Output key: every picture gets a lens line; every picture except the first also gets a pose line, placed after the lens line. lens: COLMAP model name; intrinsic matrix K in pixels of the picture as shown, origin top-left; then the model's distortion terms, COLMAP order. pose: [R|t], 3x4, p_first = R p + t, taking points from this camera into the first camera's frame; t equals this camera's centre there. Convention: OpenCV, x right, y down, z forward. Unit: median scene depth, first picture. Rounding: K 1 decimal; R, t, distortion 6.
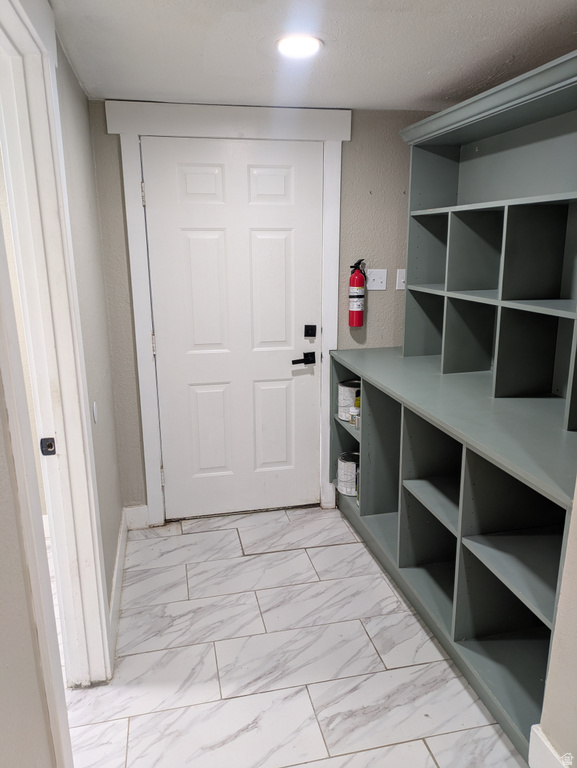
lens RADIAL K [[560.8, 0, 291.7], [0, 560.8, 390.3], [0, 0, 1]] dist [0.063792, -0.075700]
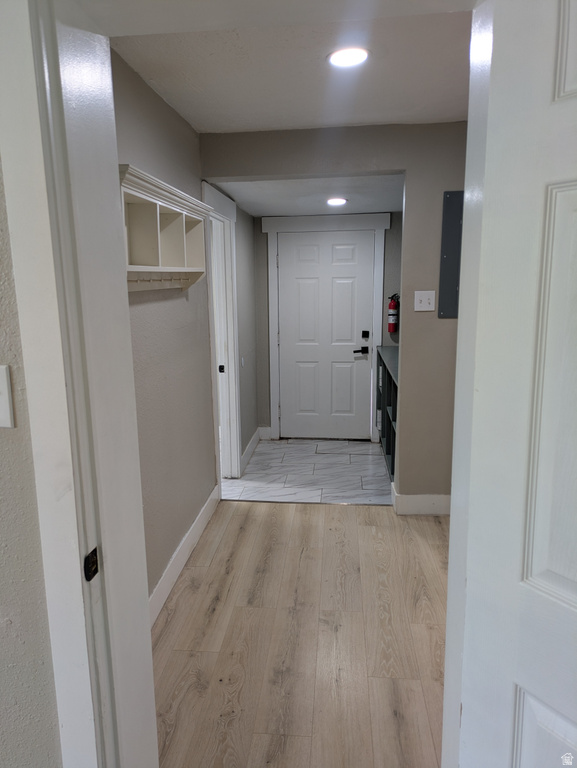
lens RADIAL K [[560.8, 0, 291.7], [0, 560.8, 390.3], [0, 0, 1]] dist [0.063792, -0.075700]
pose [[0.951653, 0.055201, -0.302175, 0.368237], [-0.071707, 0.996464, -0.043798, 0.167647], [0.298689, 0.063348, 0.952246, -0.751283]]
